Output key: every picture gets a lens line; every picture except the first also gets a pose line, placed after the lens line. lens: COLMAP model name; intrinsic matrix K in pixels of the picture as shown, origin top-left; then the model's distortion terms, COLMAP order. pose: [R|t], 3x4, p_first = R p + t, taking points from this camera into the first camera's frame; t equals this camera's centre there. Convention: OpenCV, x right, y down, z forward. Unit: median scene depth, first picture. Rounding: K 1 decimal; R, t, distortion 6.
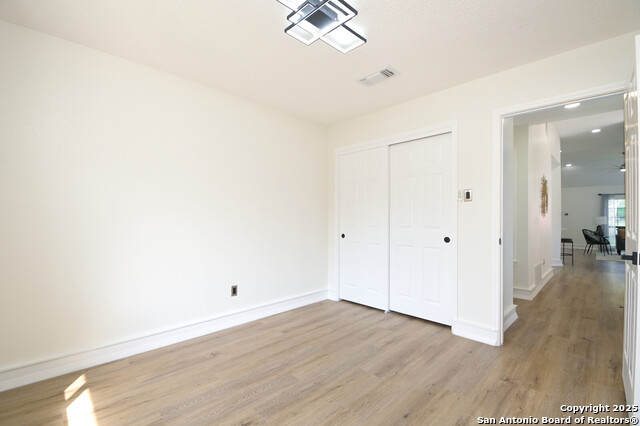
lens RADIAL K [[281.2, 0, 320.7], [0, 281.2, 214.1], [0, 0, 1]] dist [-0.001286, -0.002500]
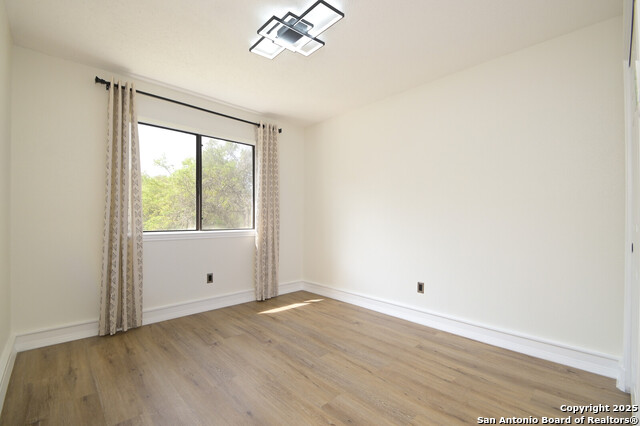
lens RADIAL K [[281.2, 0, 317.3], [0, 281.2, 217.3], [0, 0, 1]] dist [-0.001286, -0.002500]
pose [[-0.040643, -0.009726, -0.999126, 0.870795], [0.016900, 0.999803, -0.010420, 0.045274], [0.999031, -0.017308, -0.040470, 0.888185]]
